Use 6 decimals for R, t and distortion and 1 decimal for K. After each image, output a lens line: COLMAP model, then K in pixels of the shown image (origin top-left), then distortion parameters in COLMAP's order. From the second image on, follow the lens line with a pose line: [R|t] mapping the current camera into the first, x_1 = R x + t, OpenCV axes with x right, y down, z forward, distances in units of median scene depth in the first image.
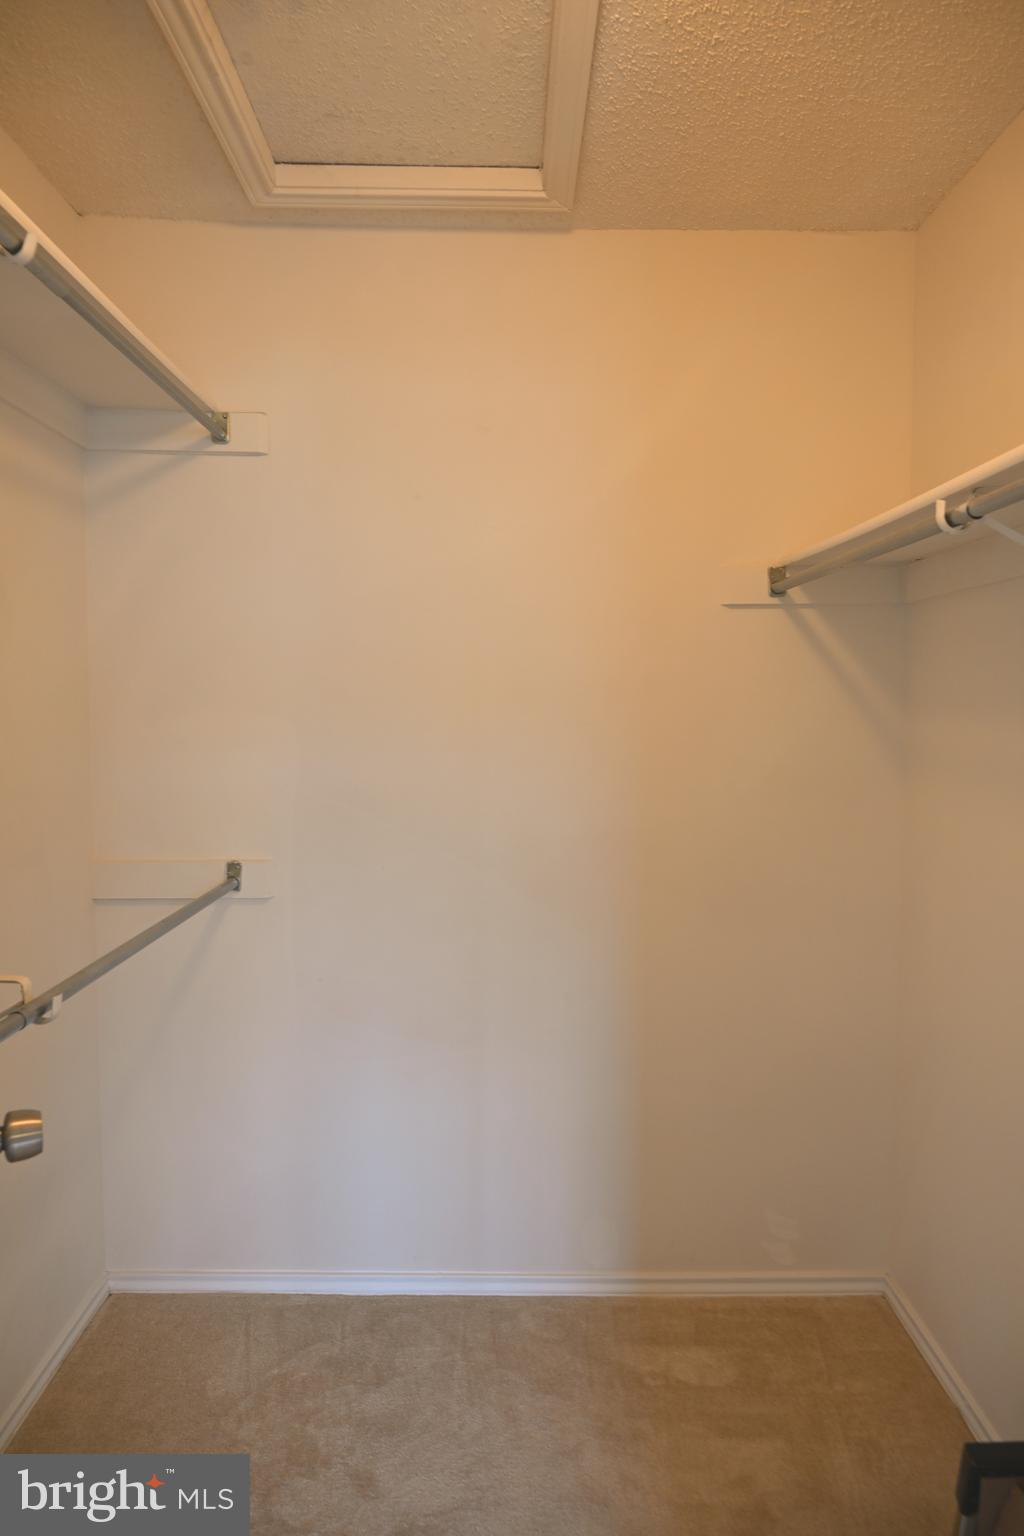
lens RADIAL K [[1007.0, 0, 508.4], [0, 1007.0, 761.9], [0, 0, 1]] dist [-0.004402, -0.004152]
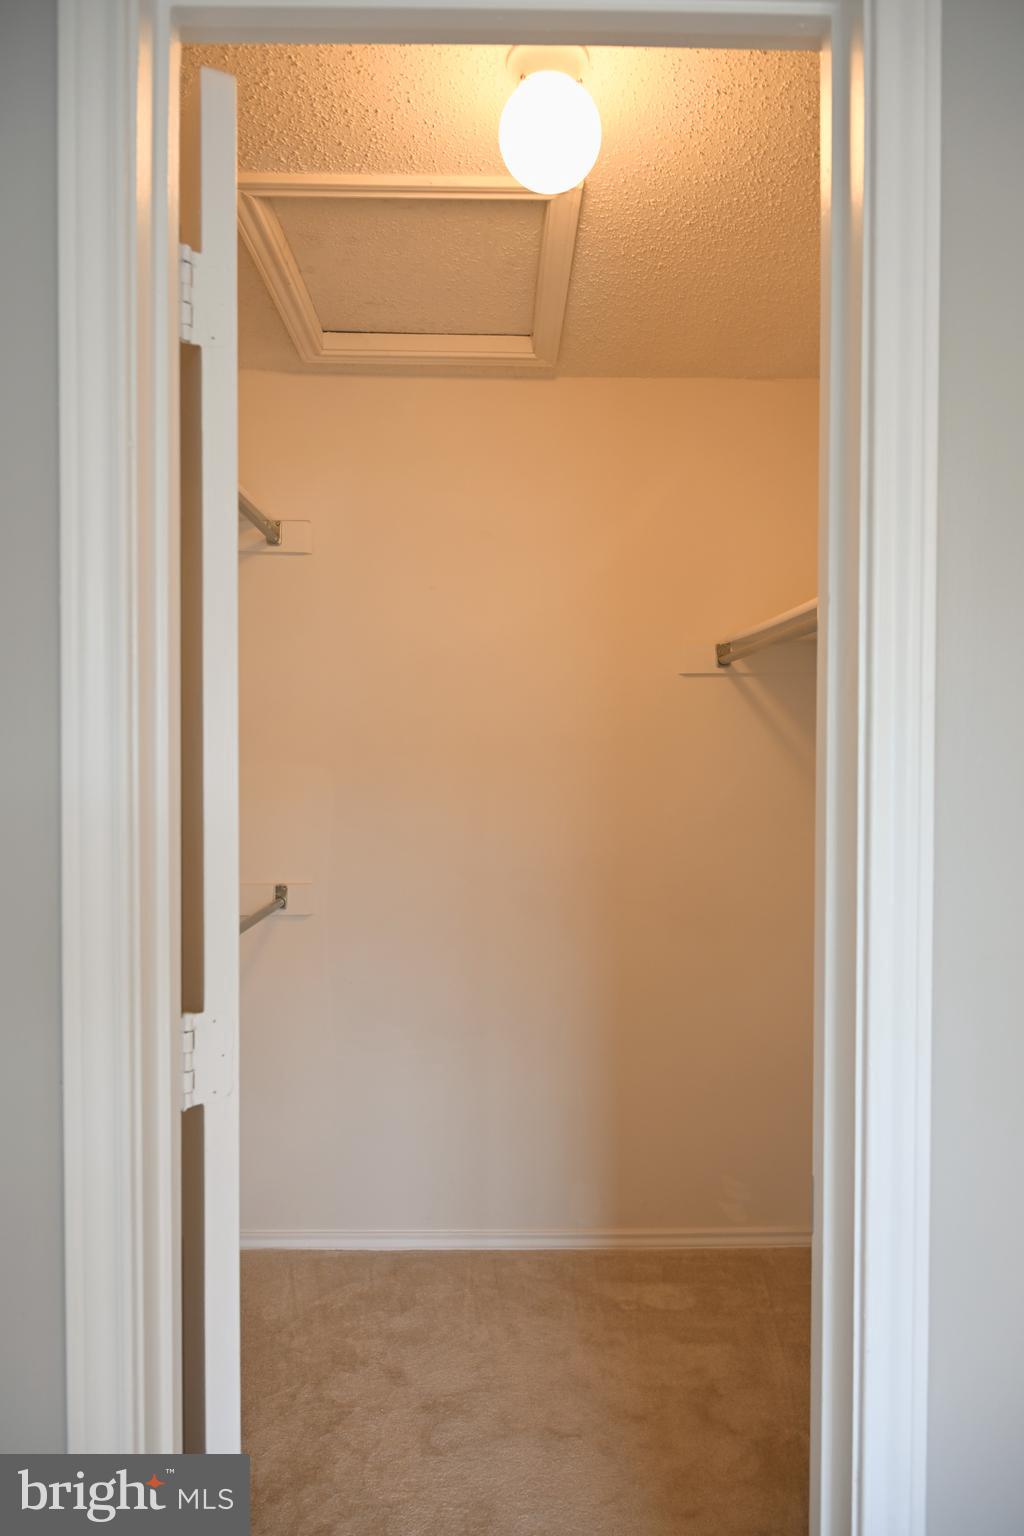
lens RADIAL K [[1007.0, 0, 515.4], [0, 1007.0, 766.5], [0, 0, 1]] dist [-0.004402, -0.004152]
pose [[0.999834, -0.002707, 0.018029, -0.012406], [0.003599, 0.998761, -0.049633, 0.019931], [-0.017872, 0.049690, 0.998605, -0.250444]]
